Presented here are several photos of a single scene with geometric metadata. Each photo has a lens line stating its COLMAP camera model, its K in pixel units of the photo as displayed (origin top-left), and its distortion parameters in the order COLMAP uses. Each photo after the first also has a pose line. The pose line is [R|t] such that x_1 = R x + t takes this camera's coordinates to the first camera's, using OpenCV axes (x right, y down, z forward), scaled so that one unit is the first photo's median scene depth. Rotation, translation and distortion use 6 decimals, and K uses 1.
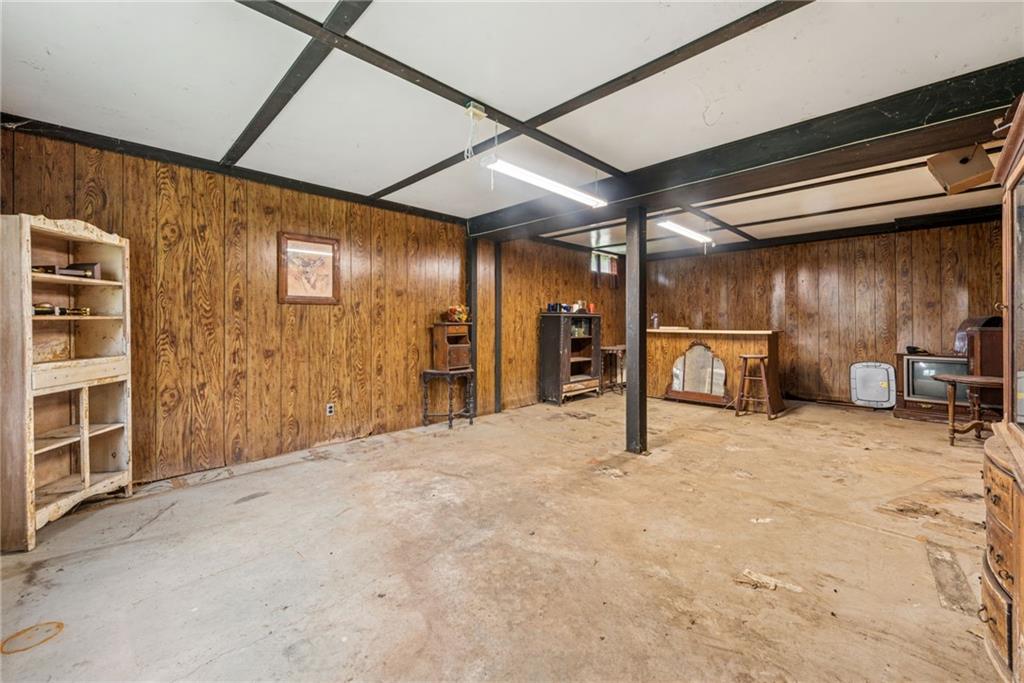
lens RADIAL K [[412.2, 0, 508.1], [0, 412.2, 322.0], [0, 0, 1]] dist [0.016216, -0.001368]
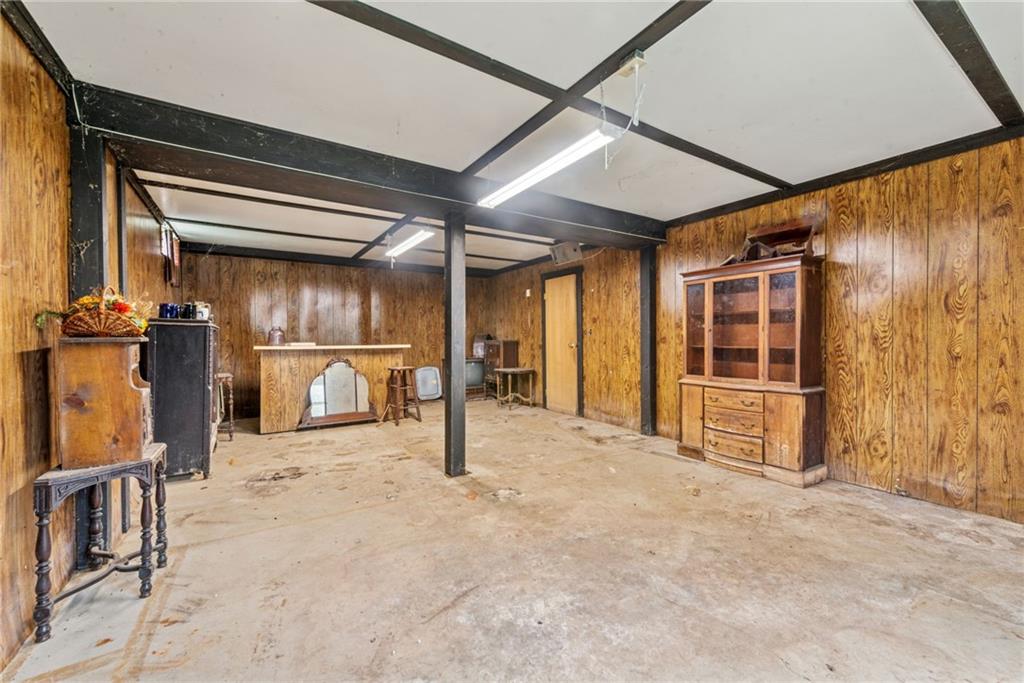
lens RADIAL K [[412.2, 0, 512.1], [0, 412.2, 340.5], [0, 0, 1]] dist [0.016216, -0.001368]
pose [[0.191037, -0.006777, 0.981559, -0.714750], [-0.000064, 0.999976, 0.006916, 0.002517], [-0.981583, -0.001384, 0.191032, 0.846078]]
